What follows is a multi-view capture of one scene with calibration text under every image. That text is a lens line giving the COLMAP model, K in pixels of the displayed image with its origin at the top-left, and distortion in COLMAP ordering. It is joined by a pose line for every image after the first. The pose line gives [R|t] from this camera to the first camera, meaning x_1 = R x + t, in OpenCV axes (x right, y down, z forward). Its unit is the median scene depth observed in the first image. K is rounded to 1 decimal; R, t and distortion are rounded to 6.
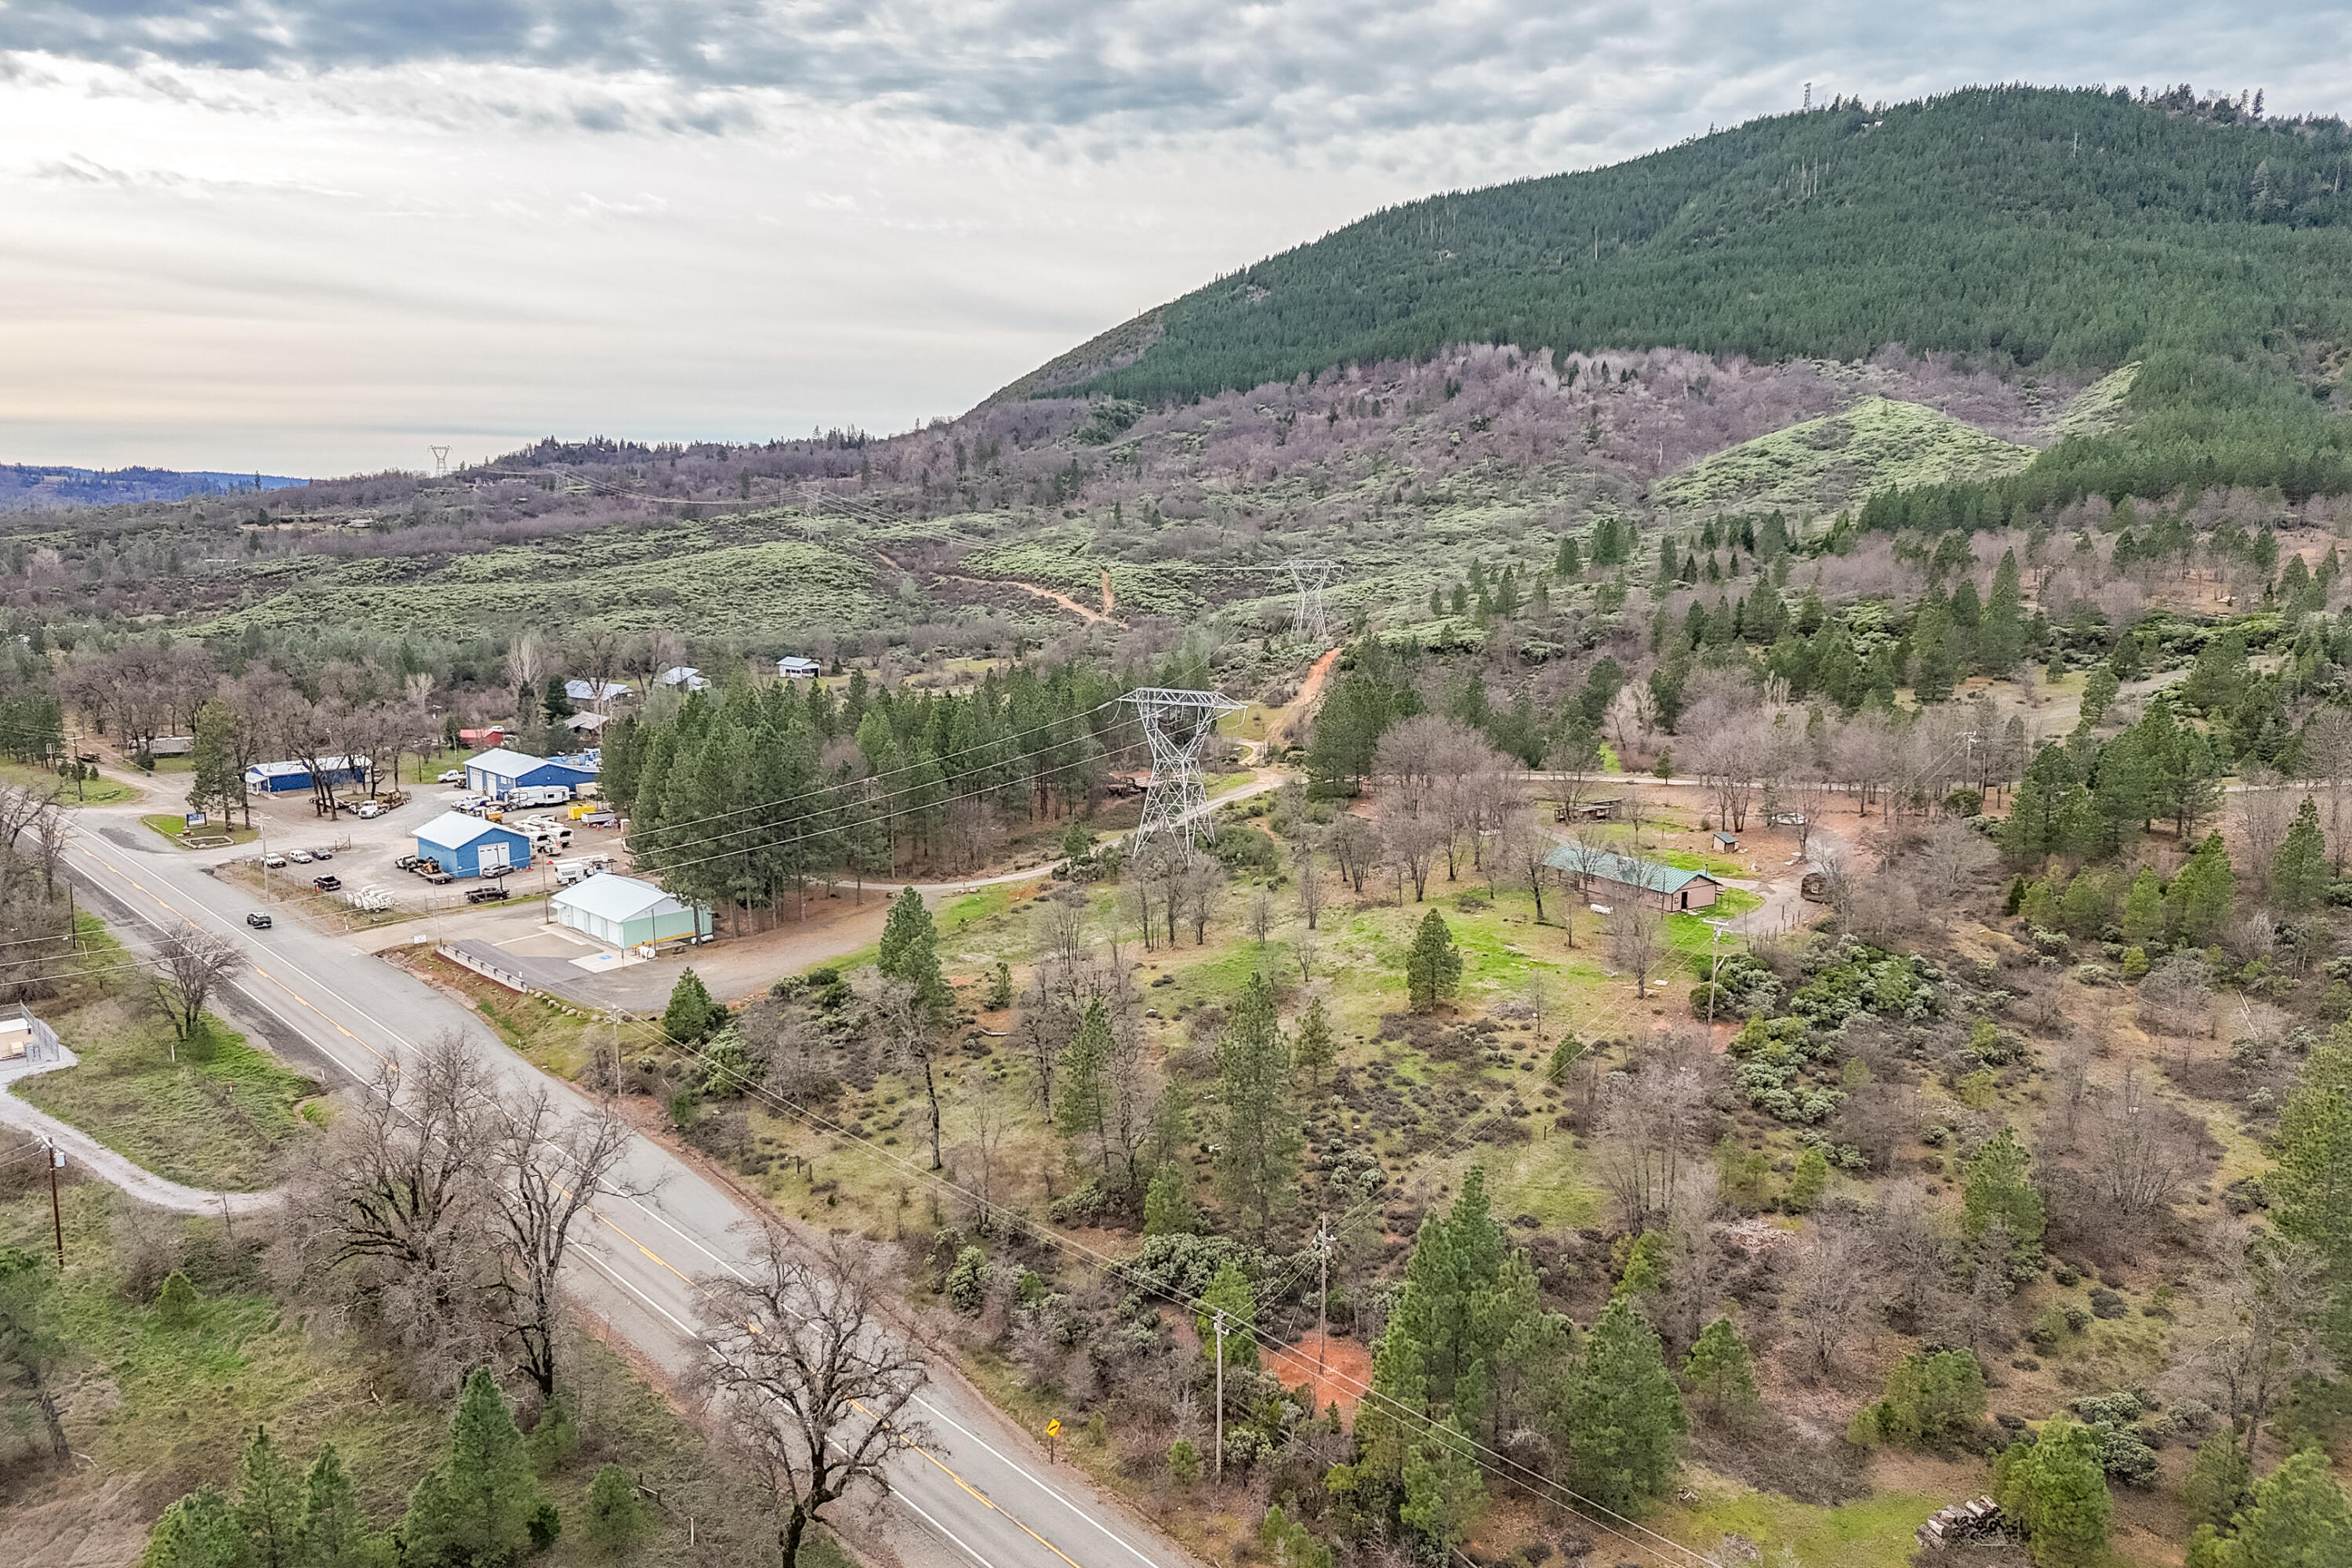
lens RADIAL K [[1744.7, 0, 1178.8], [0, 1744.7, 790.5], [0, 0, 1]] dist [0.054060, -0.037194]
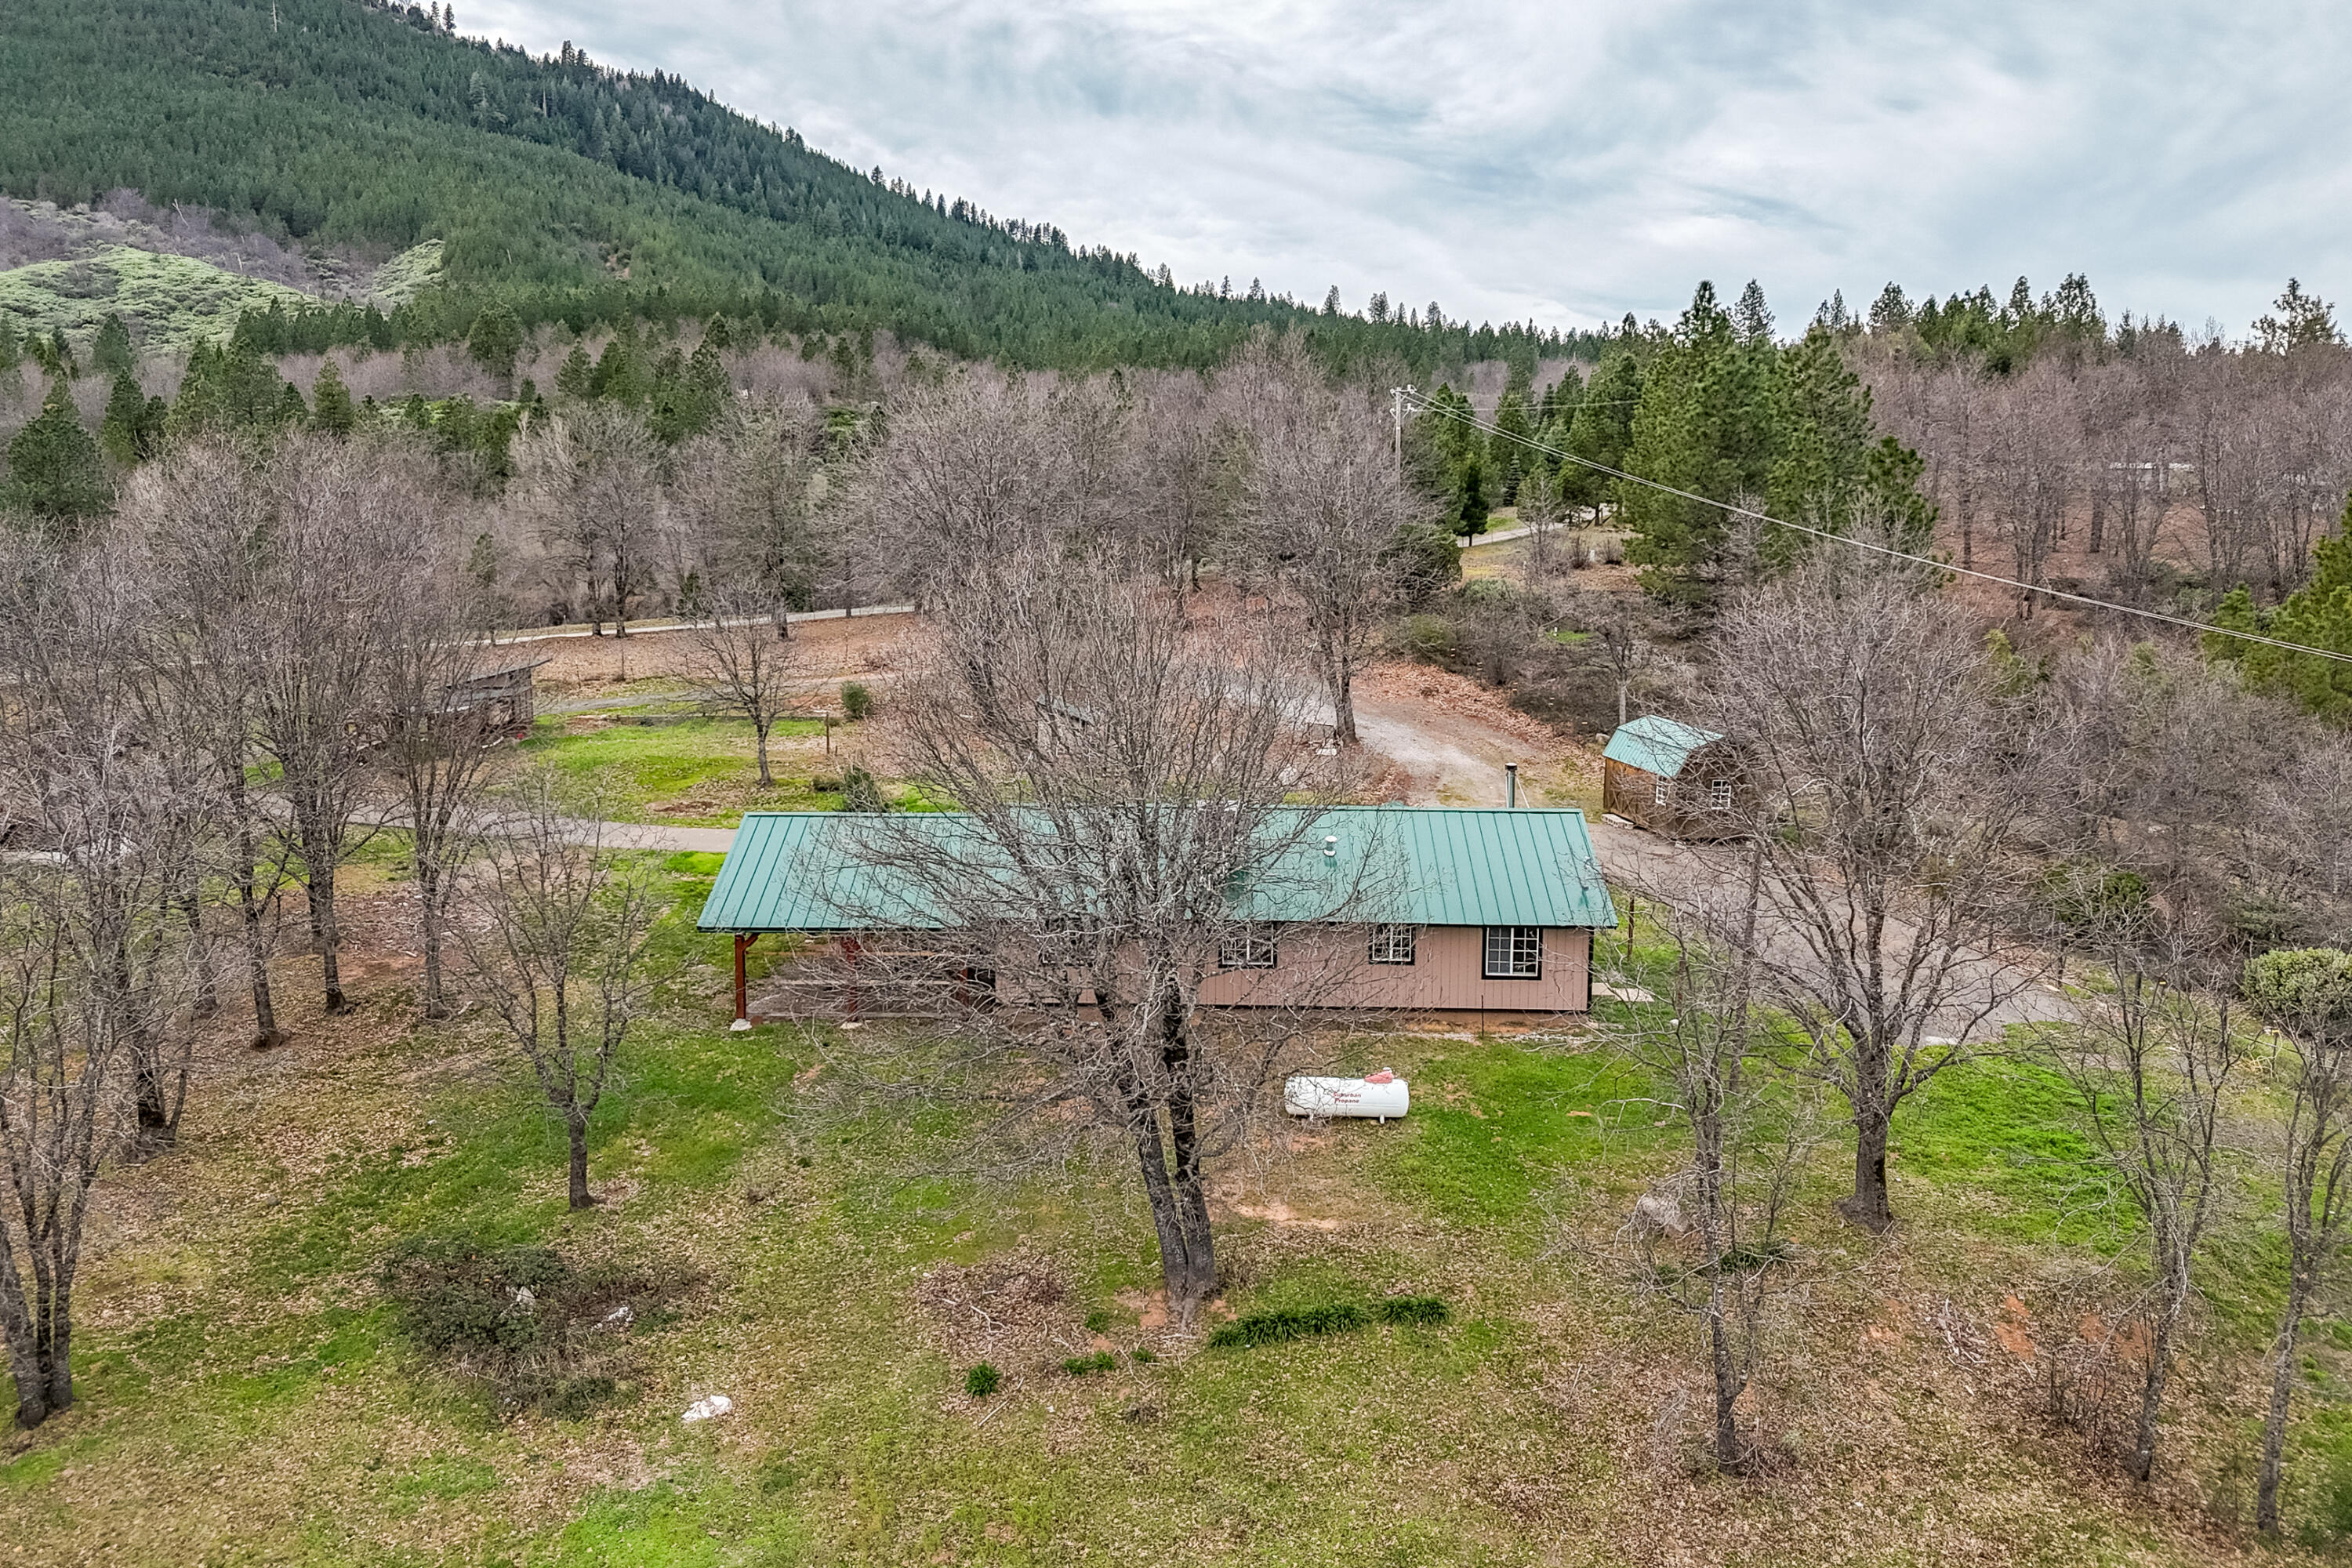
lens RADIAL K [[1744.7, 0, 1170.5], [0, 1744.7, 708.6], [0, 0, 1]] dist [0.054060, -0.037194]
pose [[0.583074, -0.114128, 0.804363, 0.018910], [0.137023, 0.989715, 0.041100, 0.003510], [-0.800781, 0.086252, 0.592715, 0.185310]]
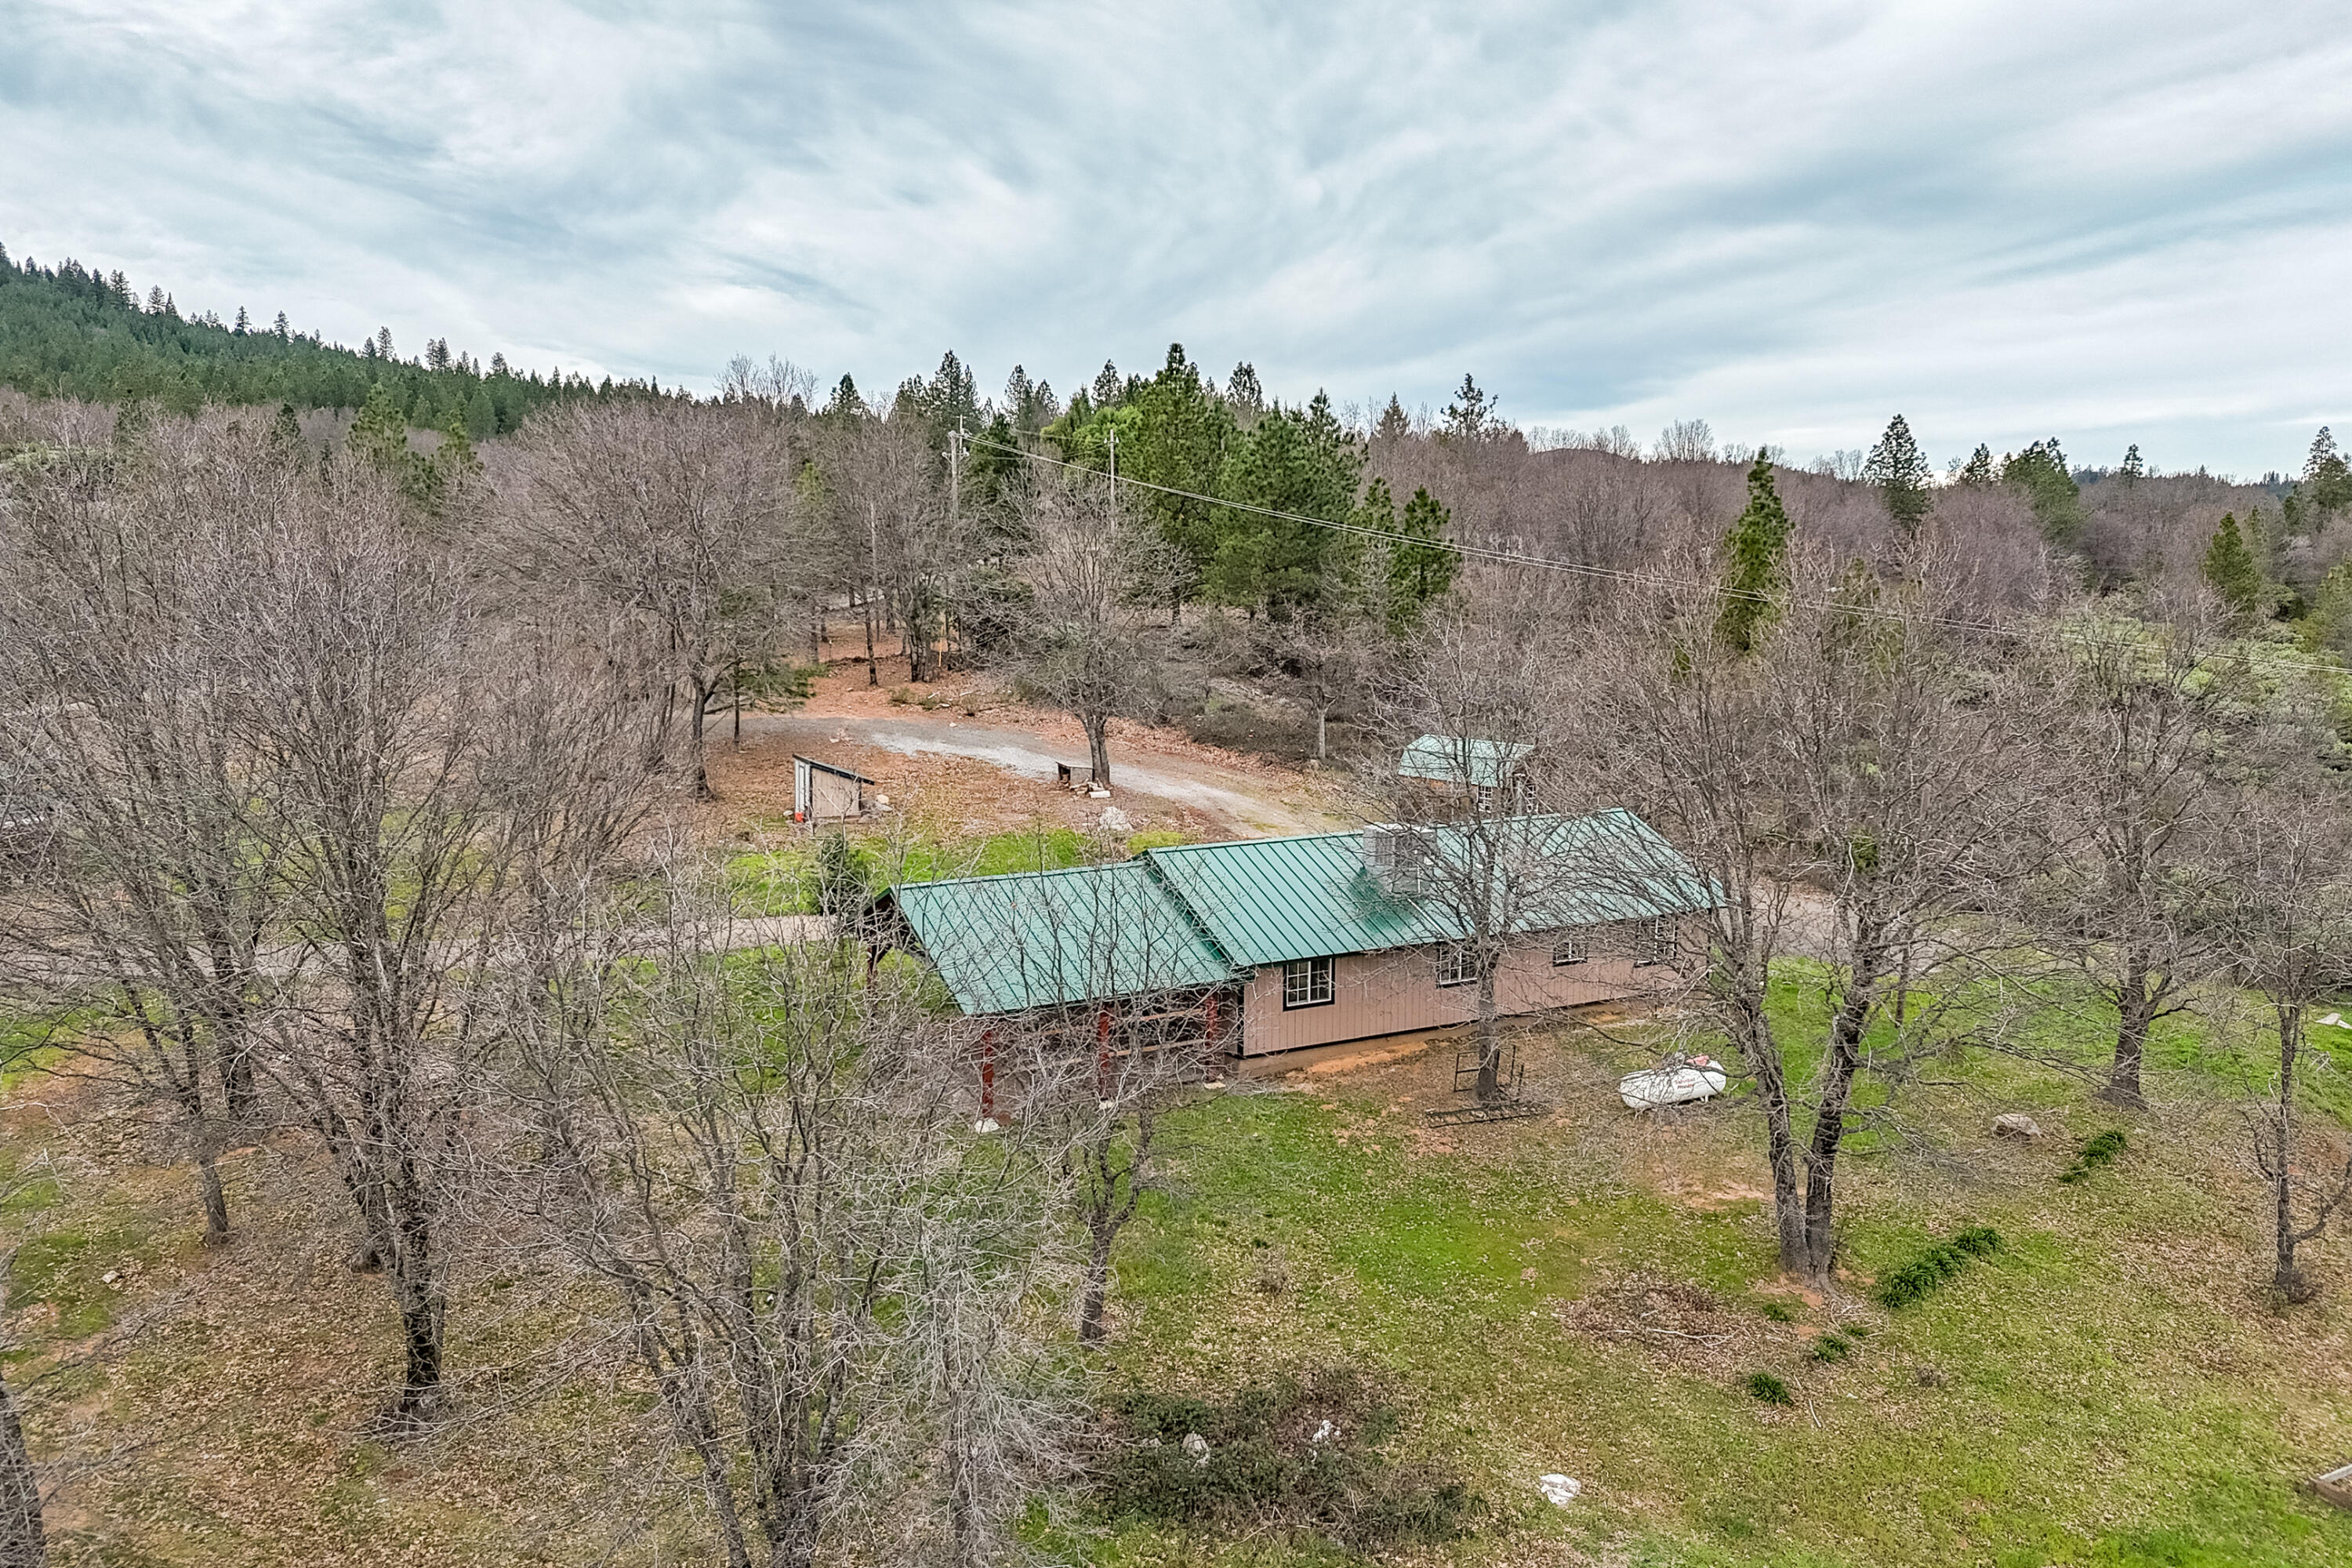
lens RADIAL K [[1744.7, 0, 1166.2], [0, 1744.7, 780.7], [0, 0, 1]] dist [0.054060, -0.037194]
pose [[0.087526, -0.140998, 0.986133, 0.011760], [0.162863, 0.978638, 0.125471, 0.000504], [-0.982759, 0.149623, 0.108619, 0.209202]]
